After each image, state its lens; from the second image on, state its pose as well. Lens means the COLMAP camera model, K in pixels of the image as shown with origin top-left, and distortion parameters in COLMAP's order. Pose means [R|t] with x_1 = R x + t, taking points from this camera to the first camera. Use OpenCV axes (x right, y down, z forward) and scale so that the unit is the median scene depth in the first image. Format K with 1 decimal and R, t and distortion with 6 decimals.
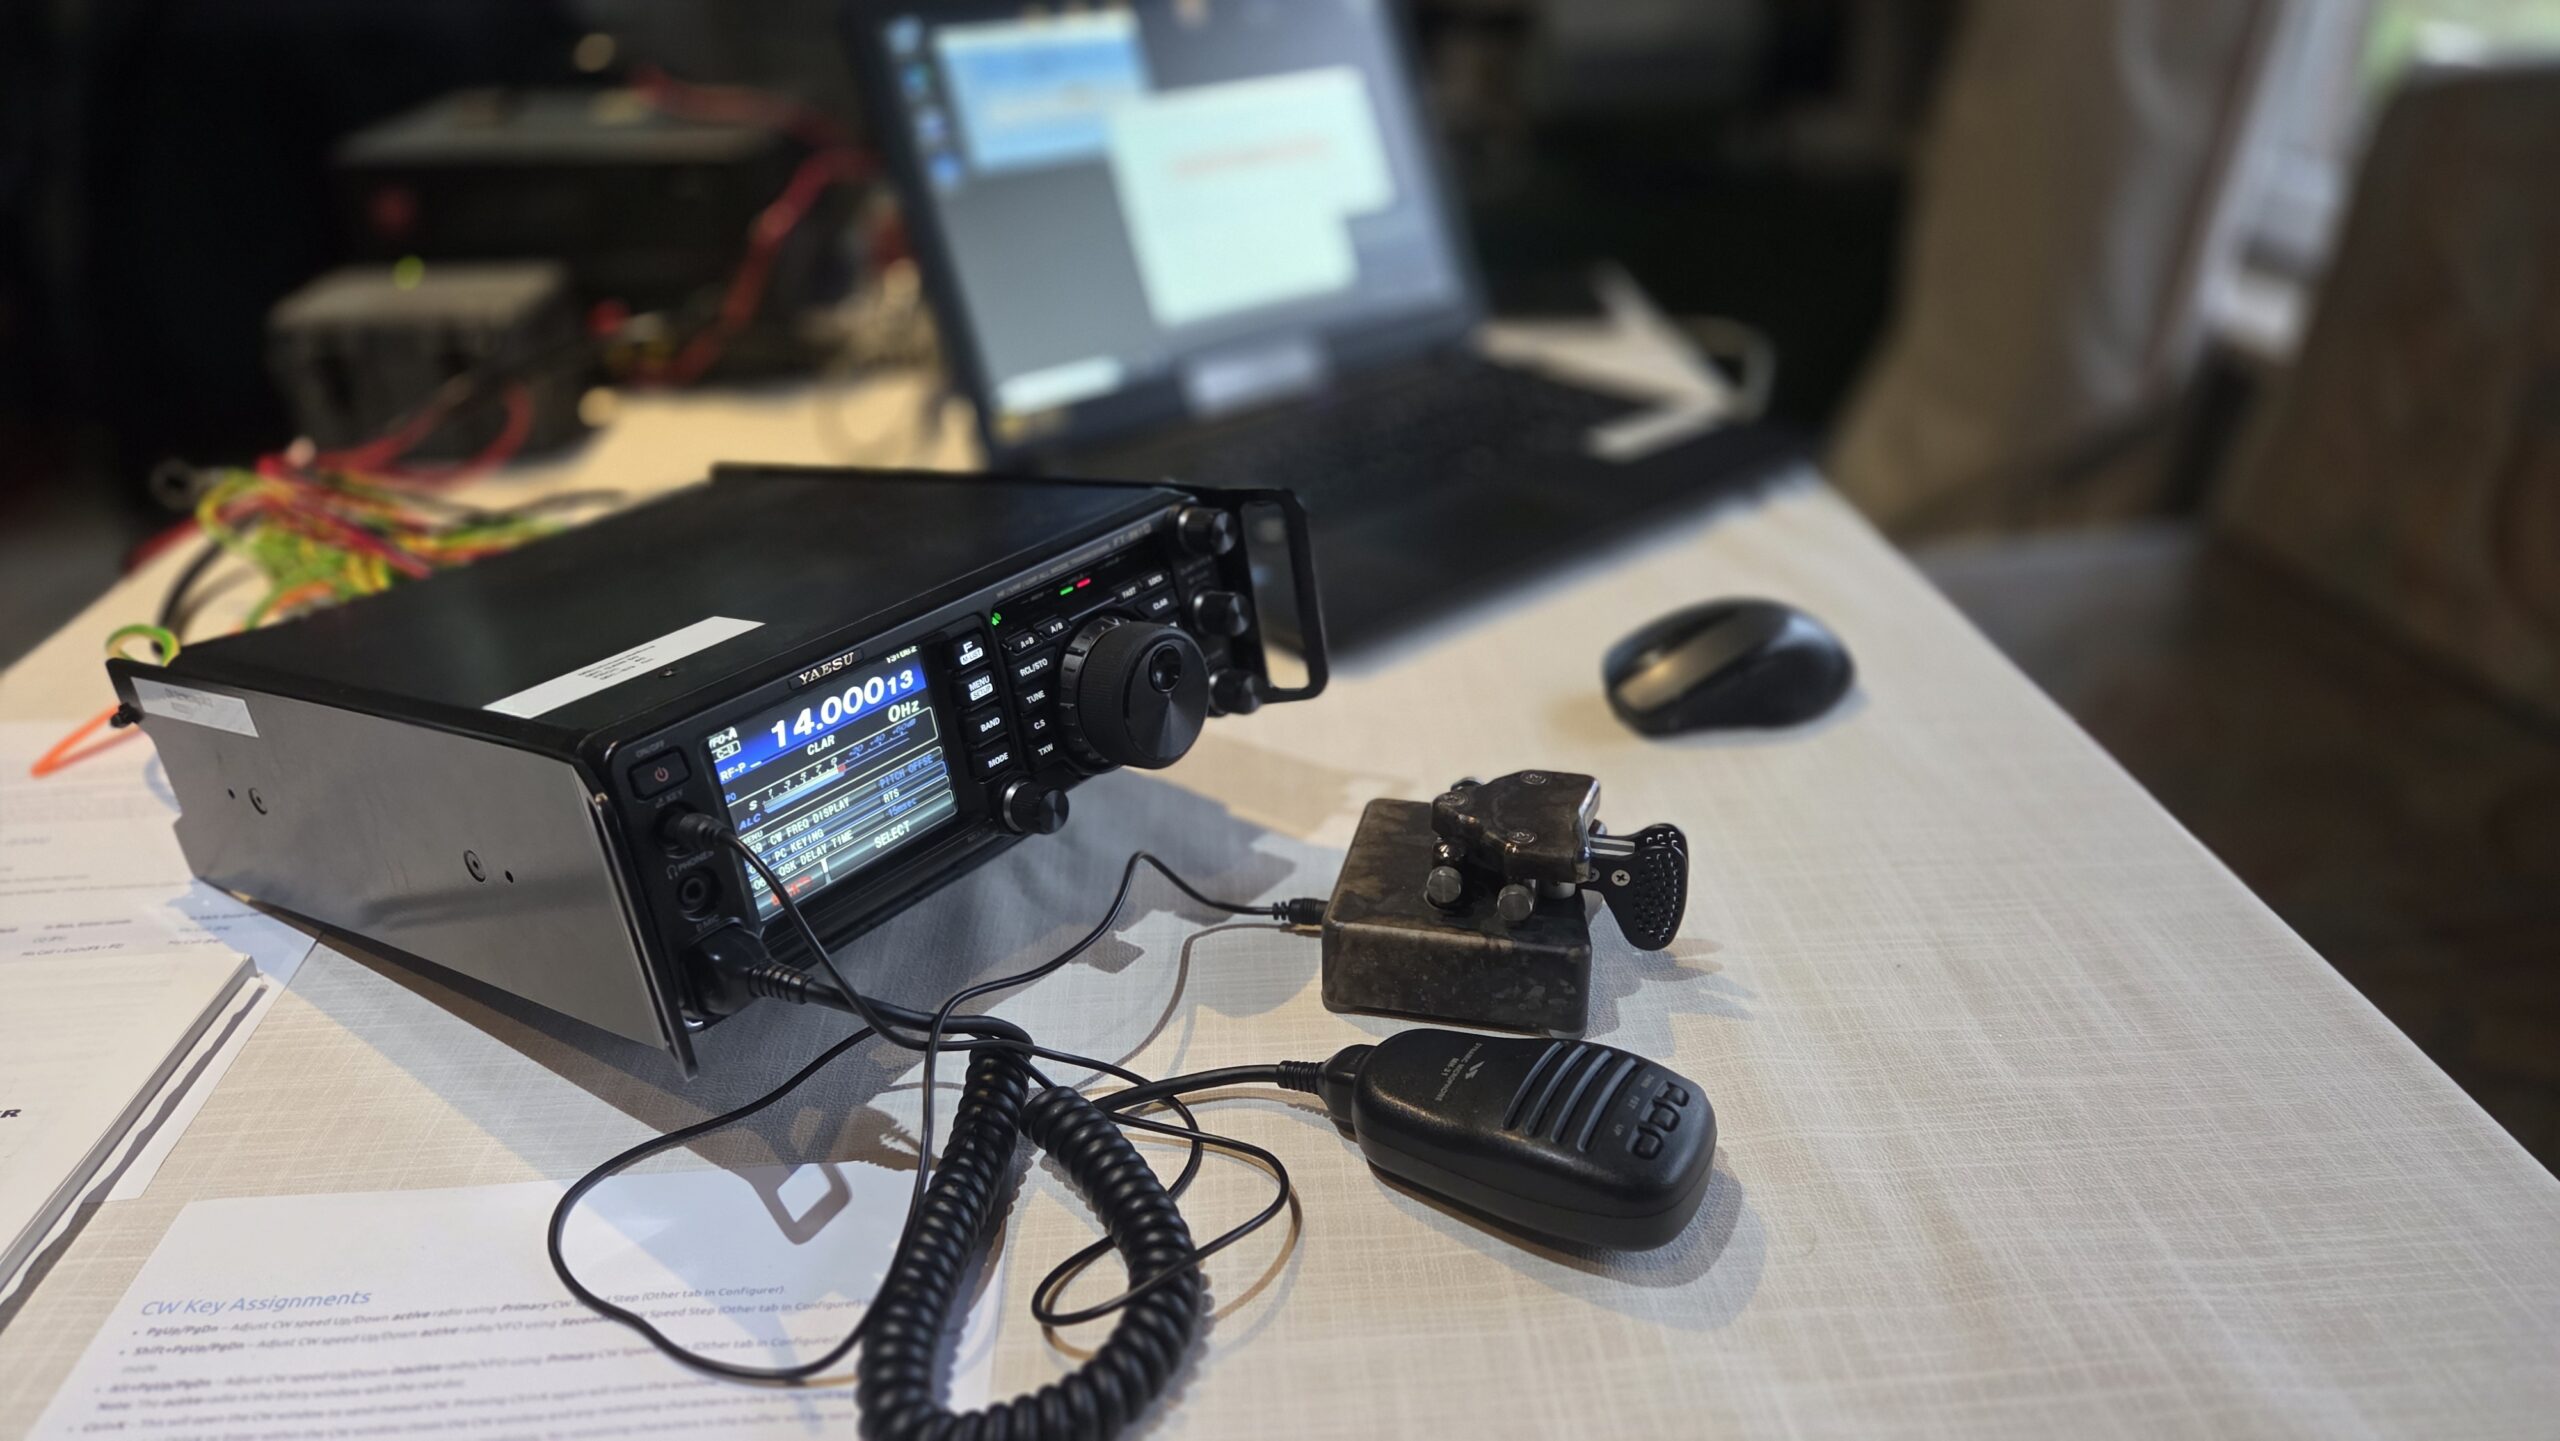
lens RADIAL K [[1685.8, 0, 1280.0], [0, 1685.8, 720.5], [0, 0, 1]] dist [0.071697, -0.062996]
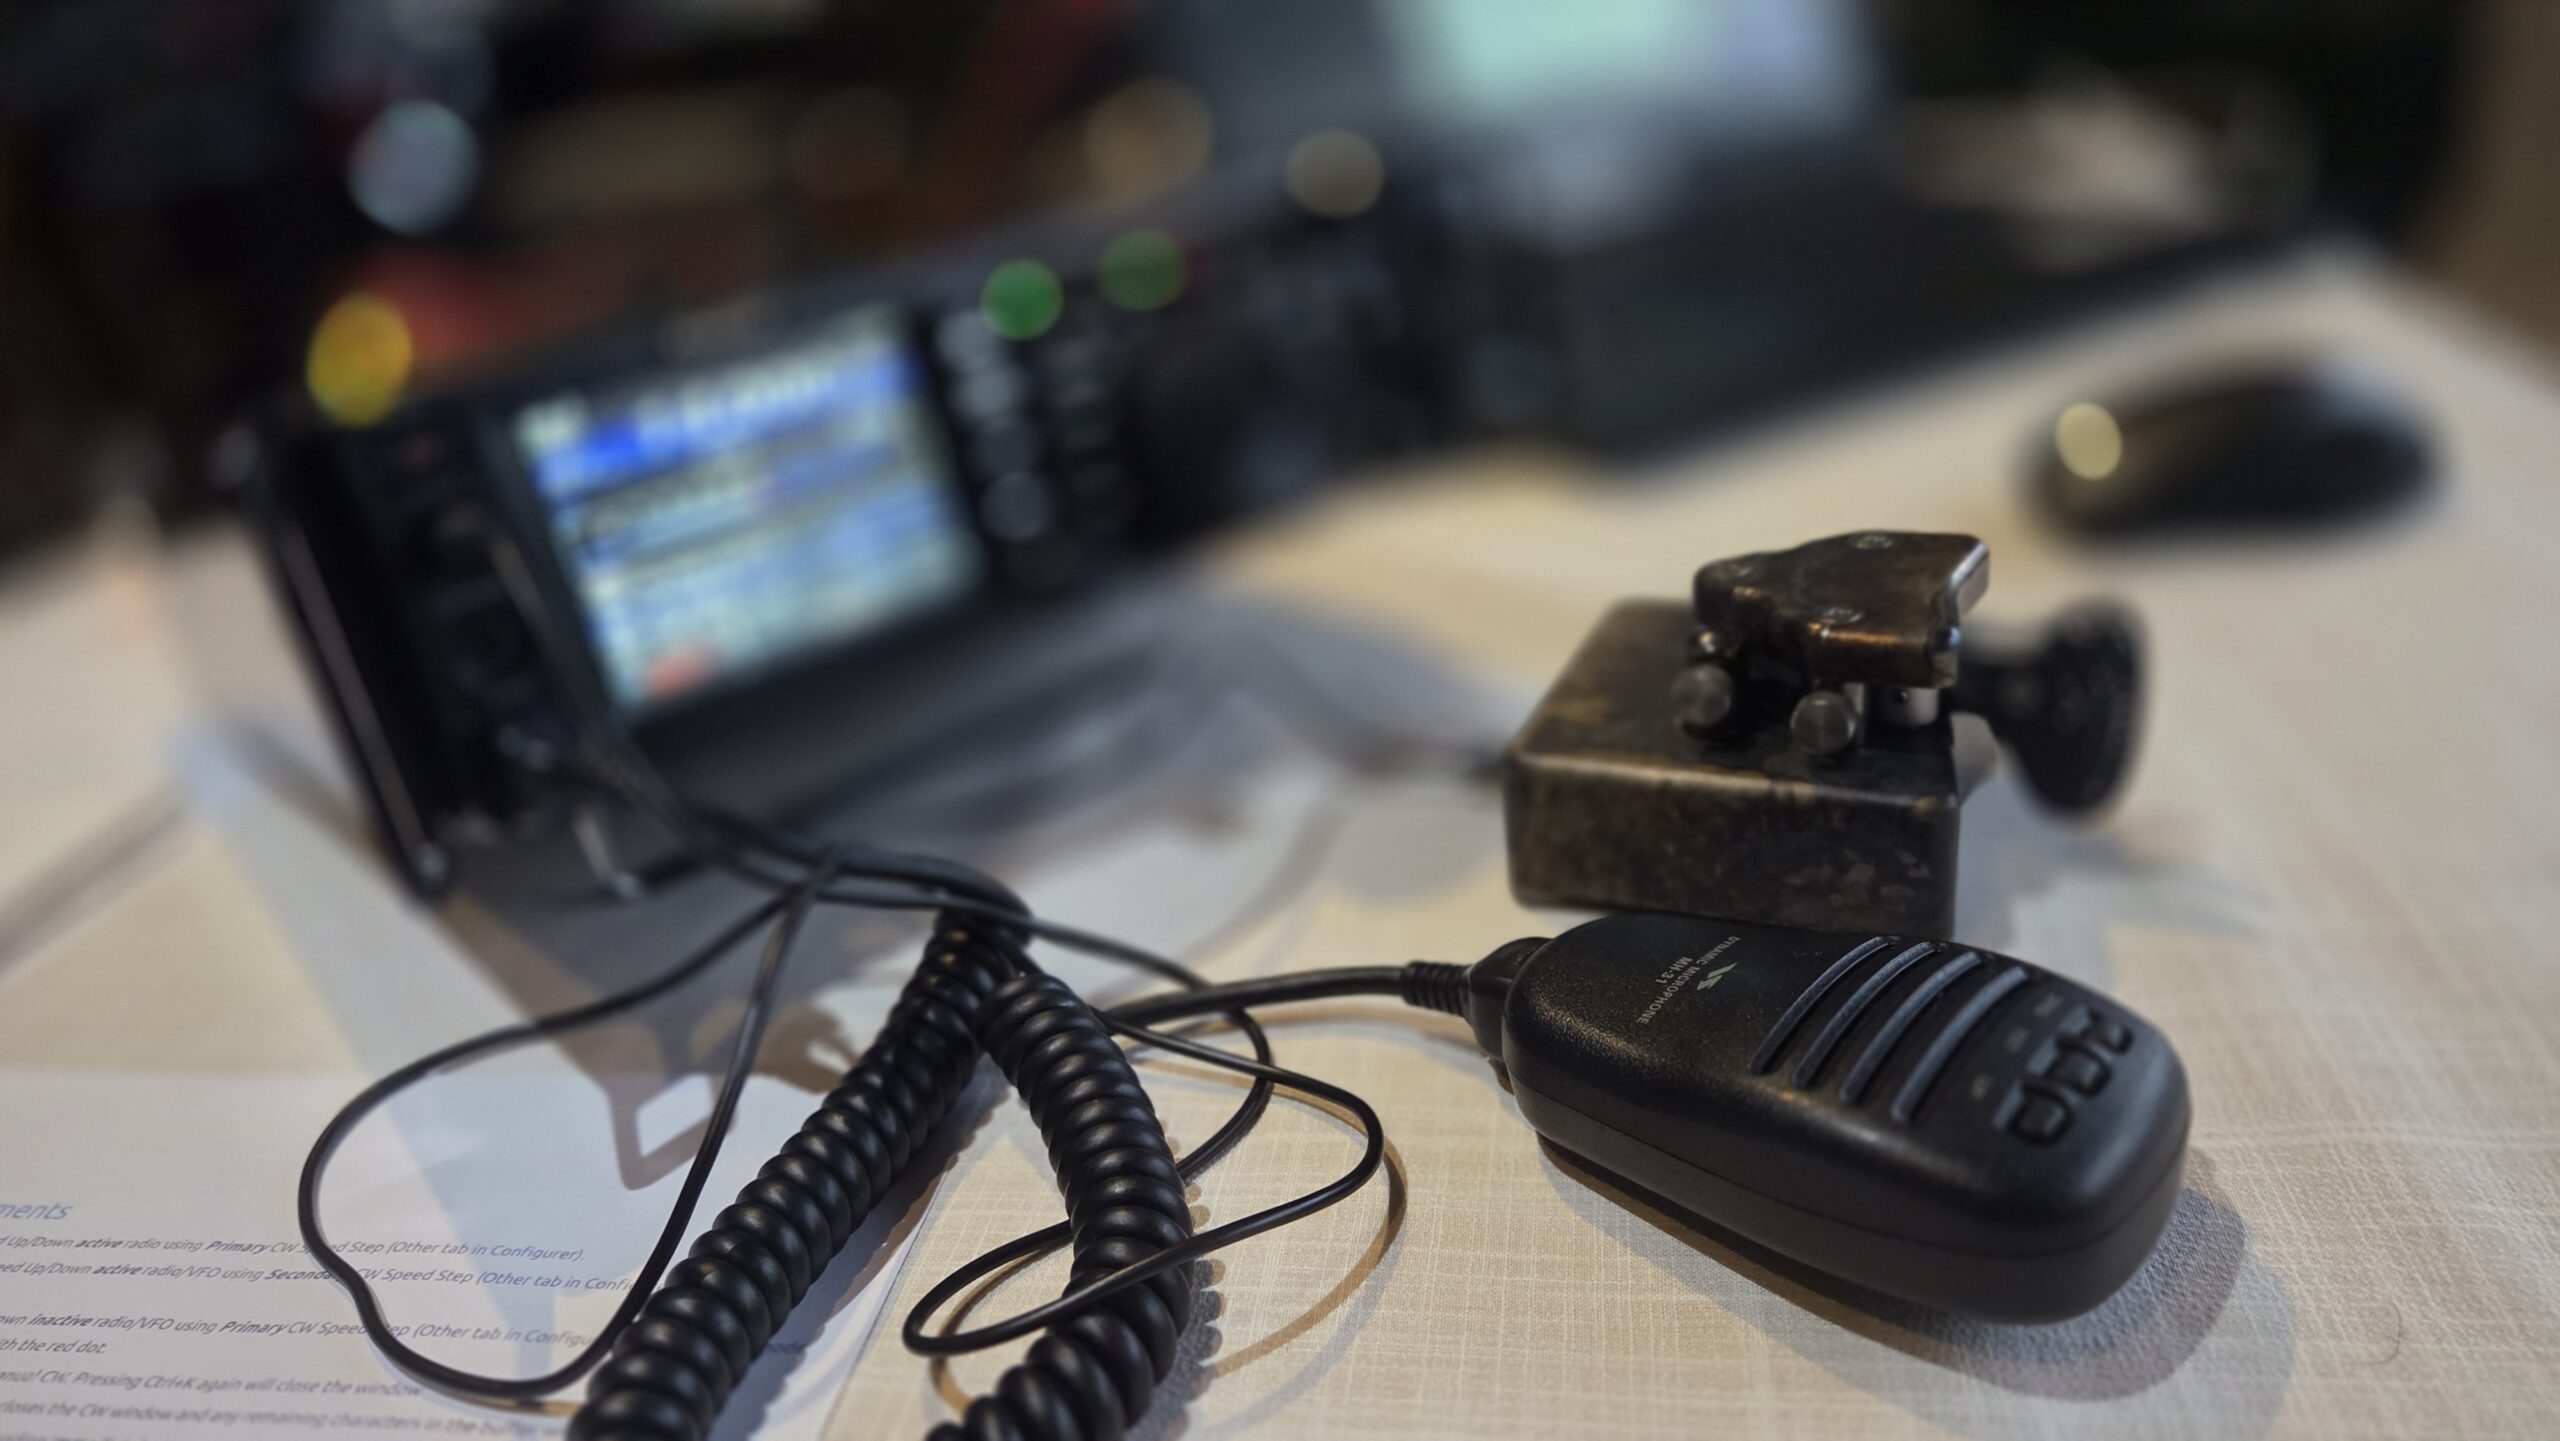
lens RADIAL K [[1704.5, 0, 1280.0], [0, 1704.5, 720.5], [0, 0, 1]] dist [0.056447, -0.062073]
pose [[0.970441, 0.010331, -0.241116, 0.105889], [-0.013827, 0.999822, -0.012812, 0.125528], [0.240941, 0.015767, 0.970412, 0.395122]]
